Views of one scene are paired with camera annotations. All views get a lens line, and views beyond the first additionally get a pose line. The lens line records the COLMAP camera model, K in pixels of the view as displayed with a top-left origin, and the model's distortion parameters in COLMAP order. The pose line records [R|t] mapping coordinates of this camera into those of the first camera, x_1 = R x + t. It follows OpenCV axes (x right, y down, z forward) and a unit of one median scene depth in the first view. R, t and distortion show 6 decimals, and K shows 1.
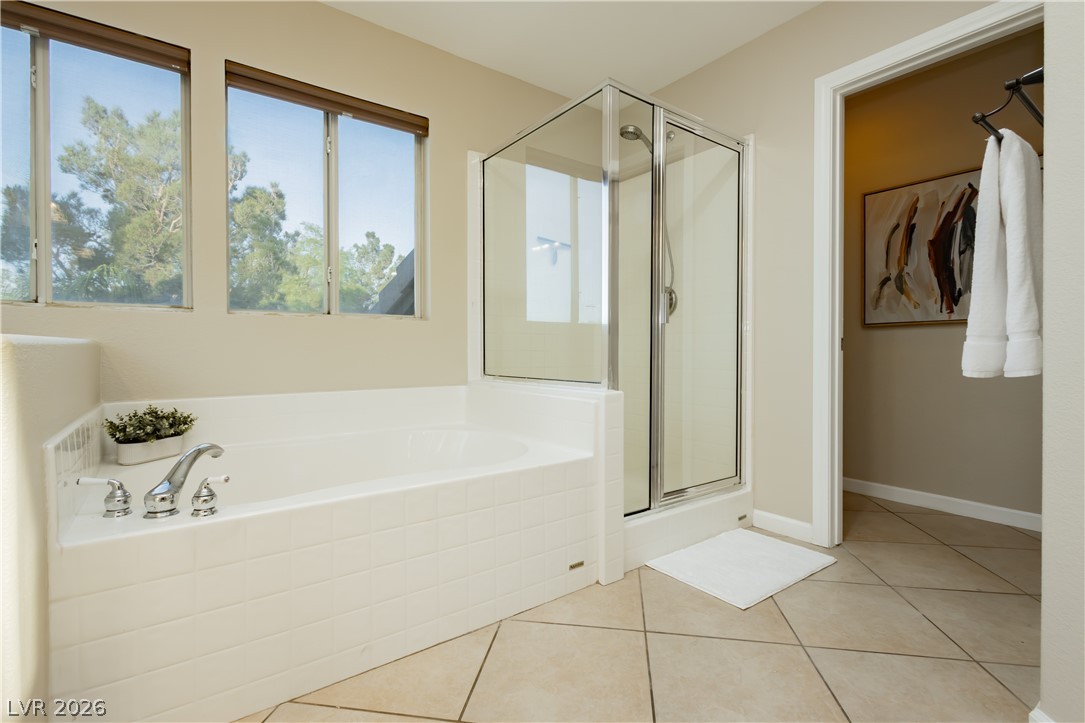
lens RADIAL K [[503.8, 0, 543.9], [0, 503.8, 357.7], [0, 0, 1]] dist [-0.002443, -0.000940]
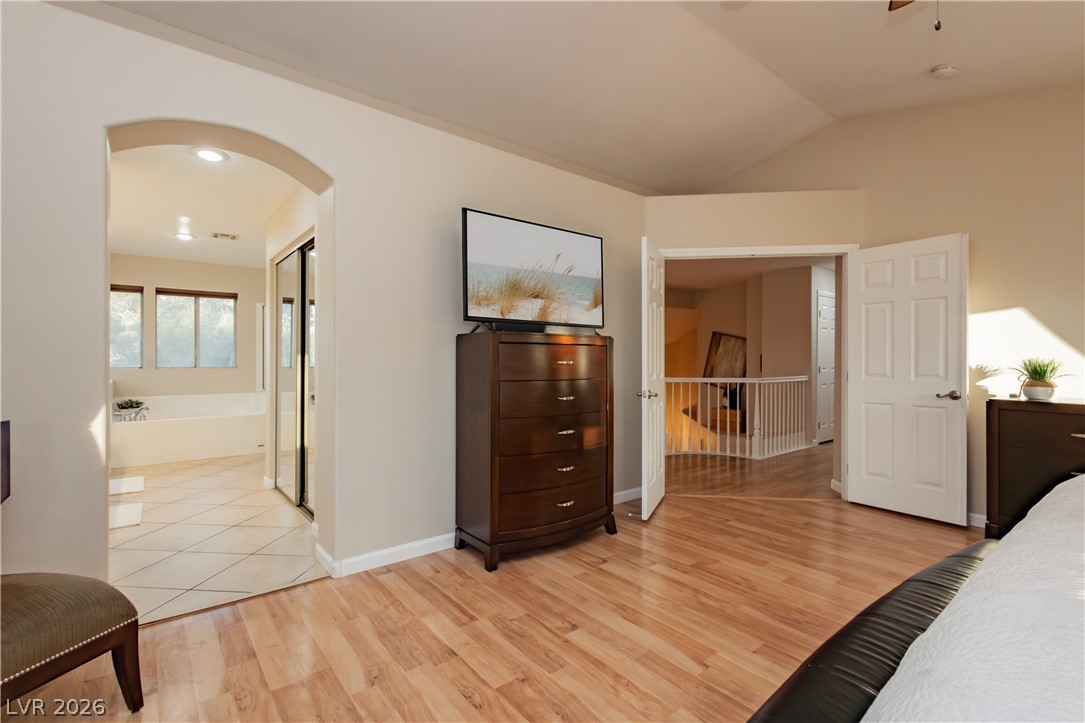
lens RADIAL K [[504.1, 0, 536.7], [0, 504.1, 360.7], [0, 0, 1]] dist [0.019011, -0.000535]
pose [[0.999705, 0.001194, 0.024279, 1.567810], [-0.000912, 0.999932, -0.011648, -0.102218], [-0.024291, 0.011623, 0.999637, -2.093955]]
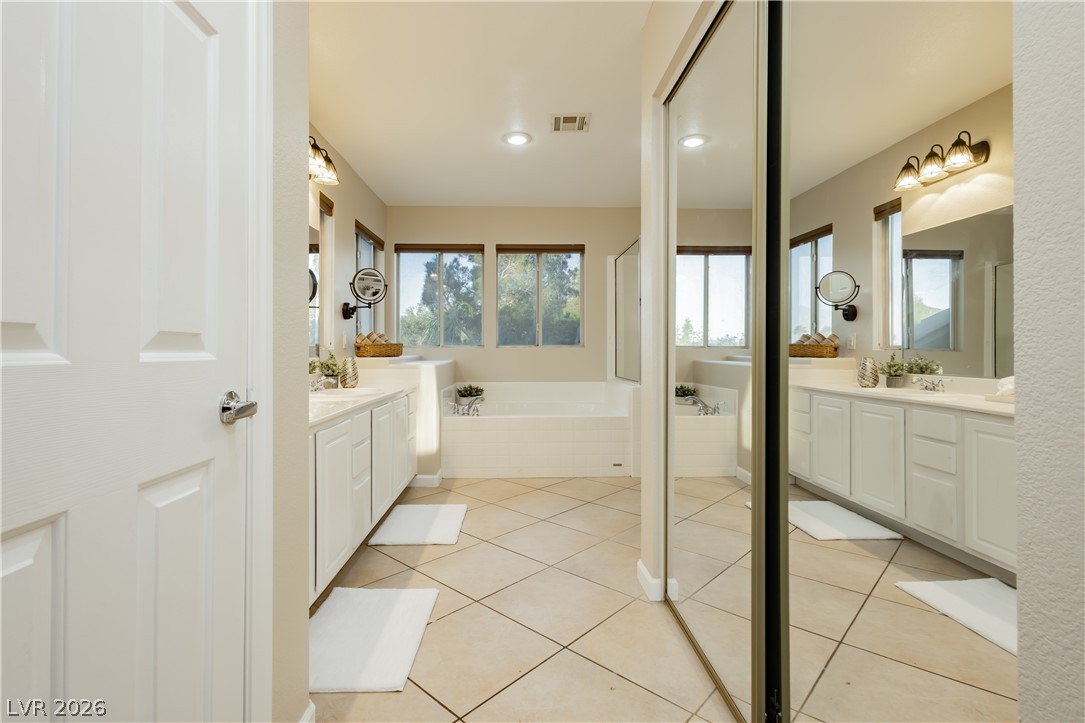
lens RADIAL K [[500.9, 0, 536.2], [0, 500.9, 349.9], [0, 0, 1]] dist [0.019617, 0.000122]
pose [[0.827103, -0.001460, -0.562049, 0.859789], [-0.006148, 0.999913, -0.011646, -0.050875], [0.562017, 0.013088, 0.827022, -0.861796]]
